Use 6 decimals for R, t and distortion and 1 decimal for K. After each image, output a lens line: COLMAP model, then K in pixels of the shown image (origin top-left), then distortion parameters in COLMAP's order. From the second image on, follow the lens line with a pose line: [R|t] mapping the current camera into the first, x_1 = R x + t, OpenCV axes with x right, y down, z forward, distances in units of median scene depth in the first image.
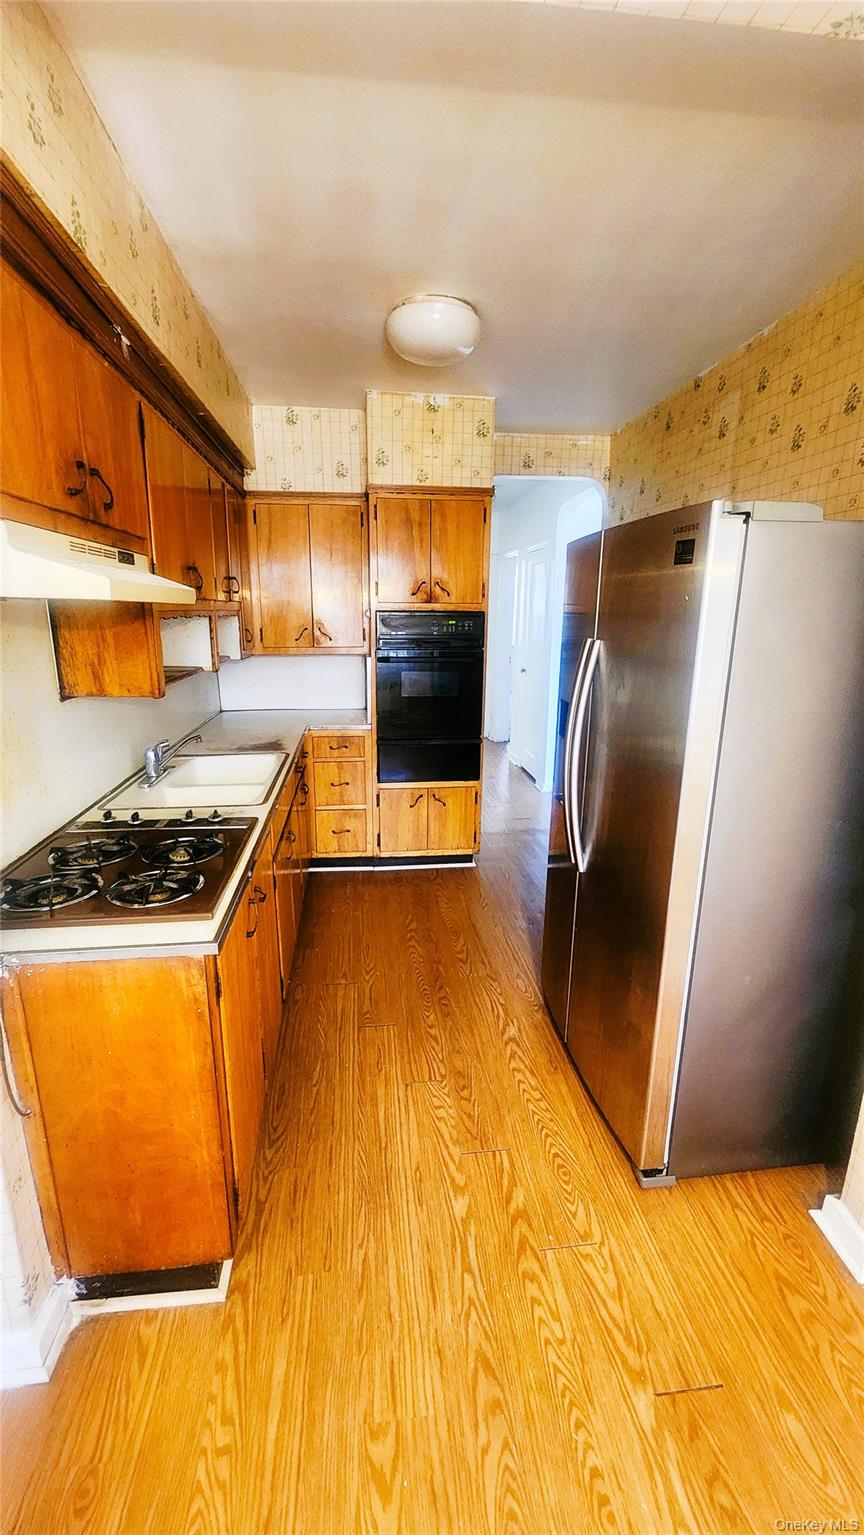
lens RADIAL K [[632.2, 0, 435.3], [0, 632.2, 773.2], [0, 0, 1]] dist [-0.001302, -0.000159]
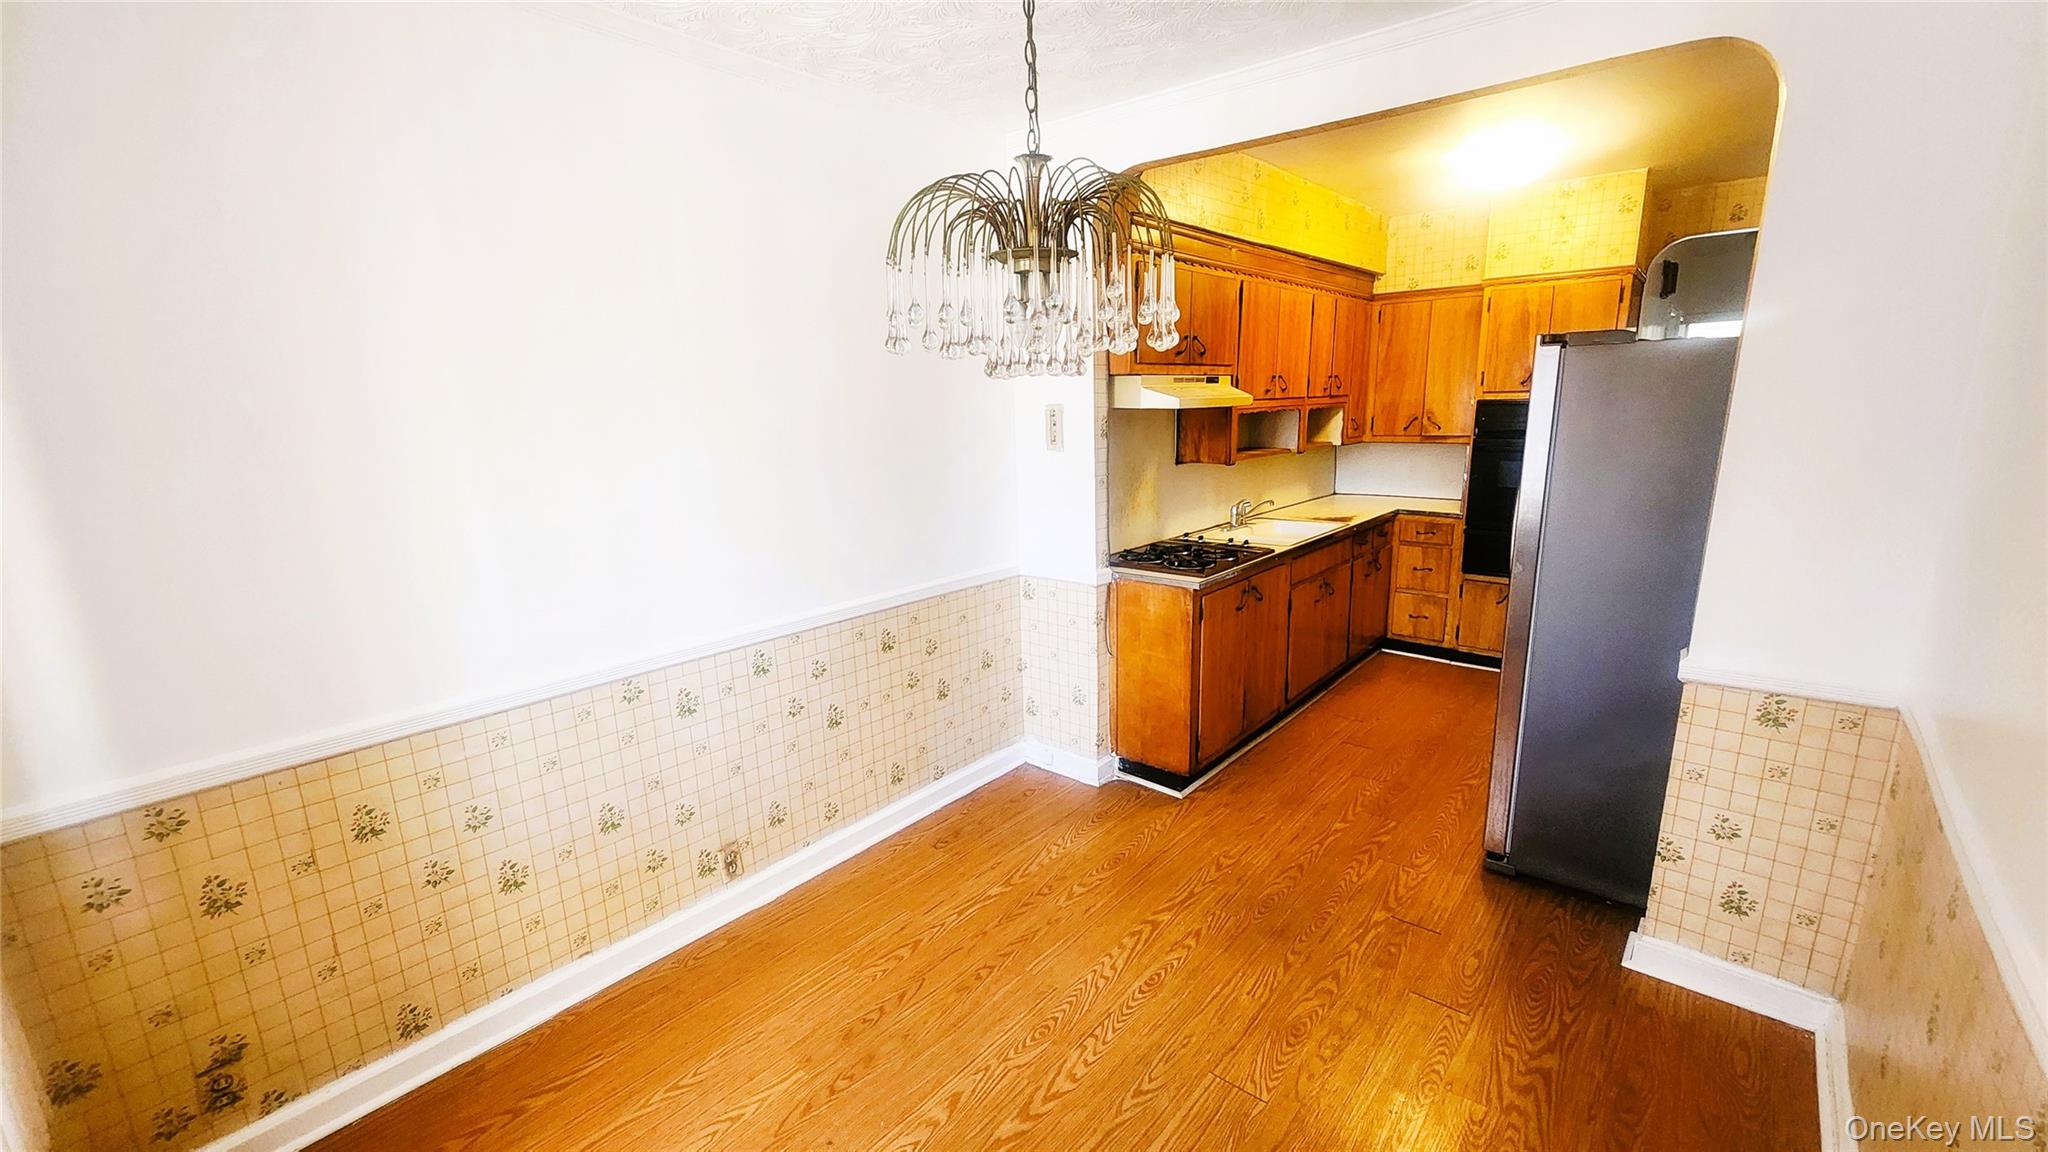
lens RADIAL K [[827.0, 0, 1026.8], [0, 827.0, 581.4], [0, 0, 1]] dist [-0.008127, 0.000015]
pose [[0.683467, 0.134444, -0.717494, 0.408827], [-0.152645, 0.987486, 0.039630, 0.089575], [0.713843, 0.082436, 0.695437, -0.419698]]
